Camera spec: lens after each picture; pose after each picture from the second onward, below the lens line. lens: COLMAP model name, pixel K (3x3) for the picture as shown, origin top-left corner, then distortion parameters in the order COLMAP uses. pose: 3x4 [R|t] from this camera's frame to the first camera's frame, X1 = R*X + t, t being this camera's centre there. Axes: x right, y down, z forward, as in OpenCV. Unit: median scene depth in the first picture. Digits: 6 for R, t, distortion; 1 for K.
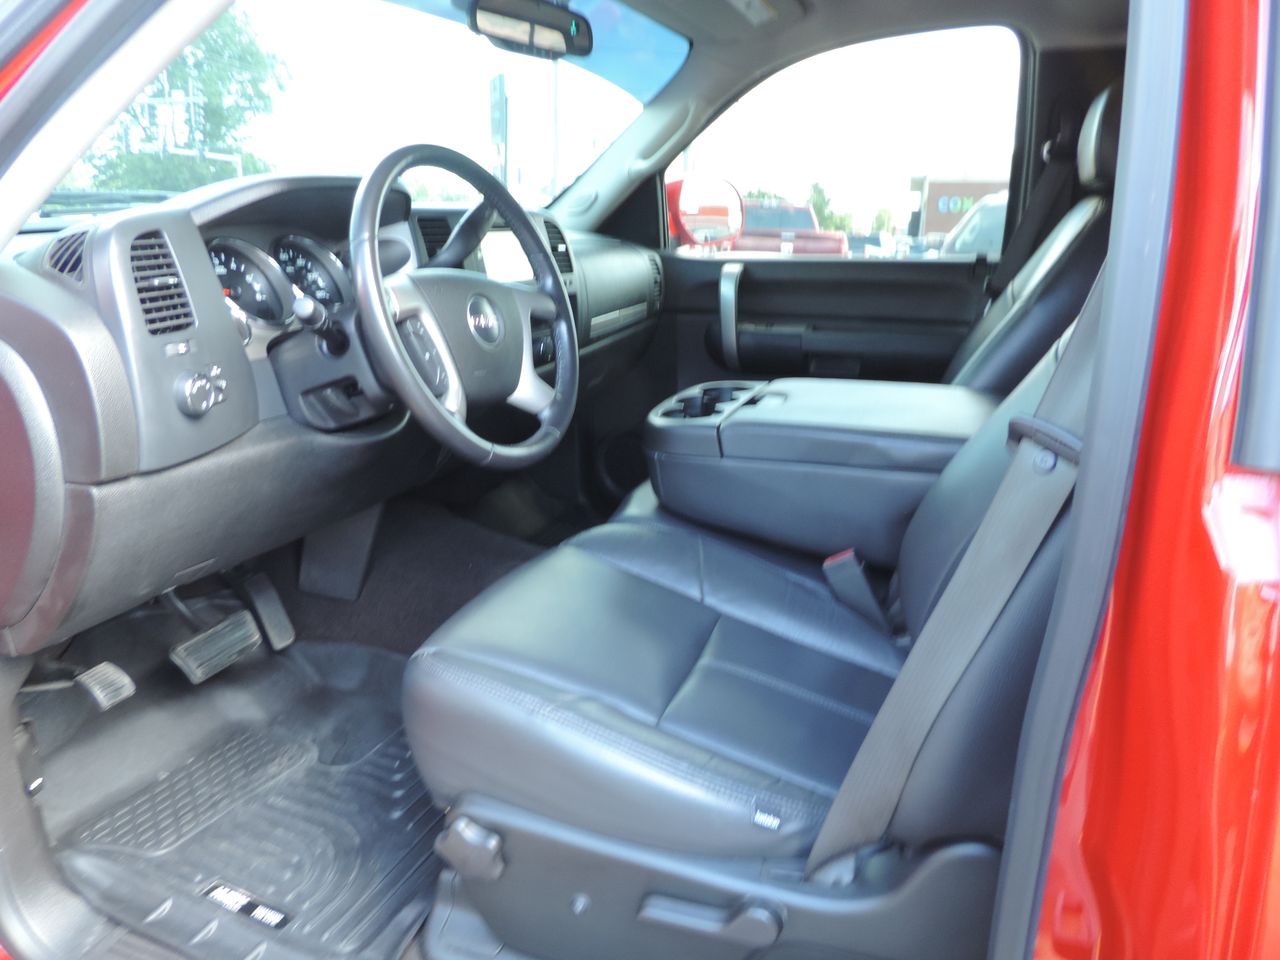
lens RADIAL K [[901.0, 0, 640.0], [0, 901.0, 480.0], [0, 0, 1]] dist [-0.053268, -0.002576]
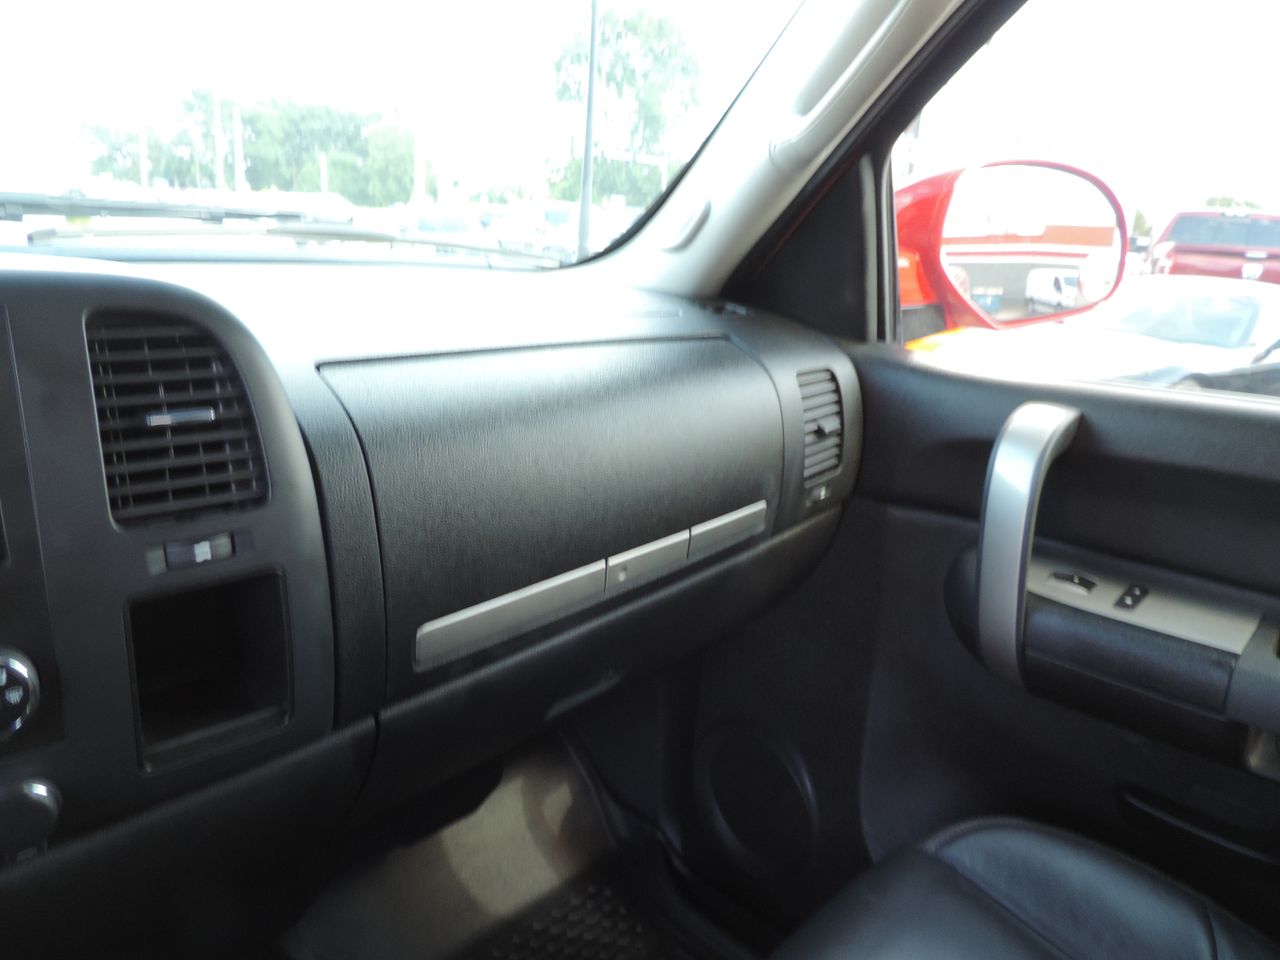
lens RADIAL K [[887.9, 0, 639.8], [0, 887.9, 476.3], [0, 0, 1]] dist [-0.032595, 0.003063]
pose [[0.903336, 0.130901, -0.408472, 0.185014], [-0.132587, 0.990873, 0.024325, -0.351790], [0.407928, 0.032184, 0.912447, 1.083442]]
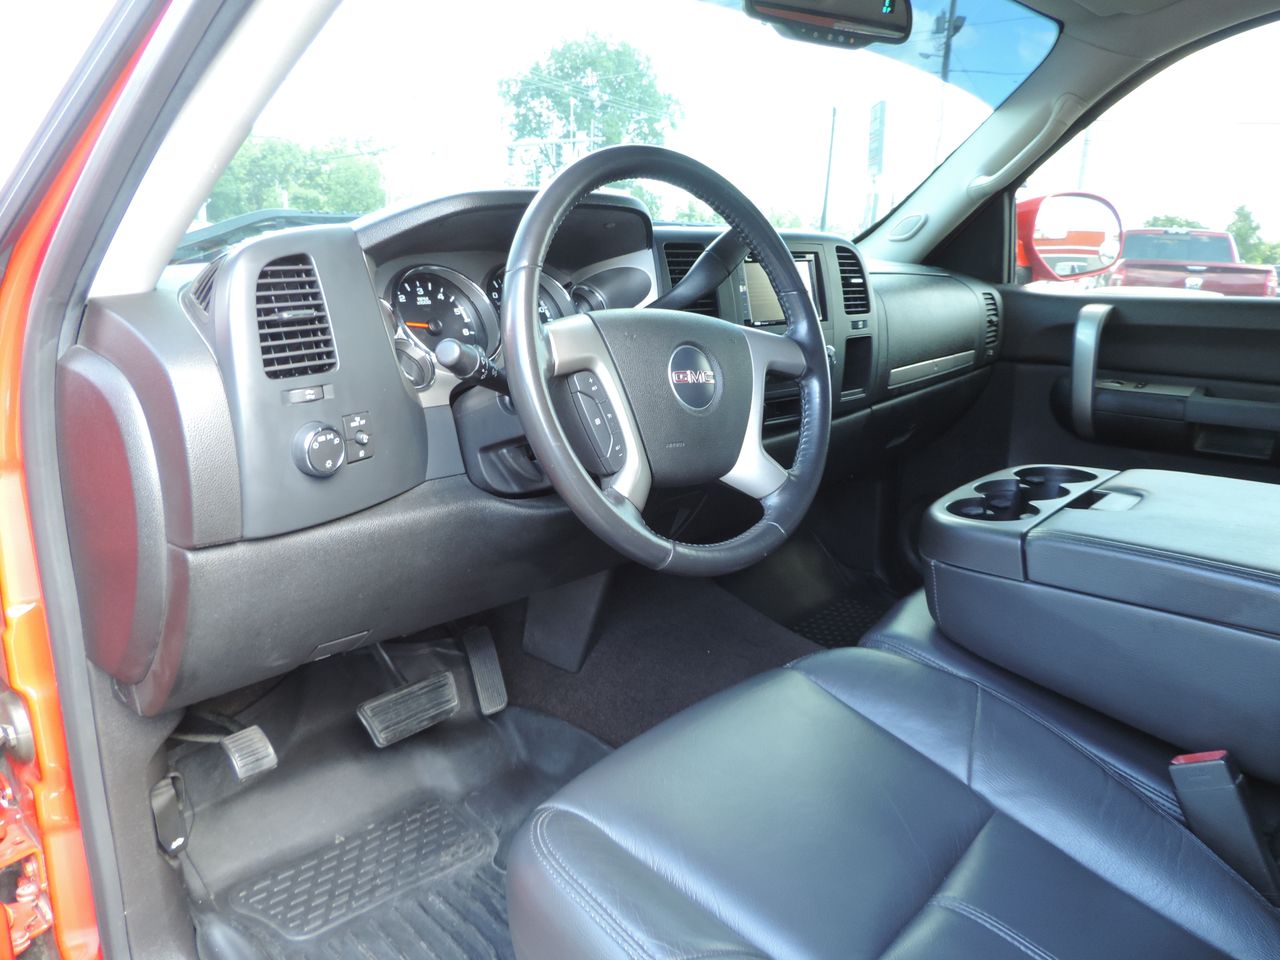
lens RADIAL K [[888.7, 0, 640.0], [0, 888.7, 480.0], [0, 0, 1]] dist [-0.002852, -0.044117]
pose [[0.922521, 0.092745, -0.374637, 0.068695], [-0.103690, 0.994568, -0.009117, -0.068777], [0.371756, 0.047257, 0.927127, 0.252142]]
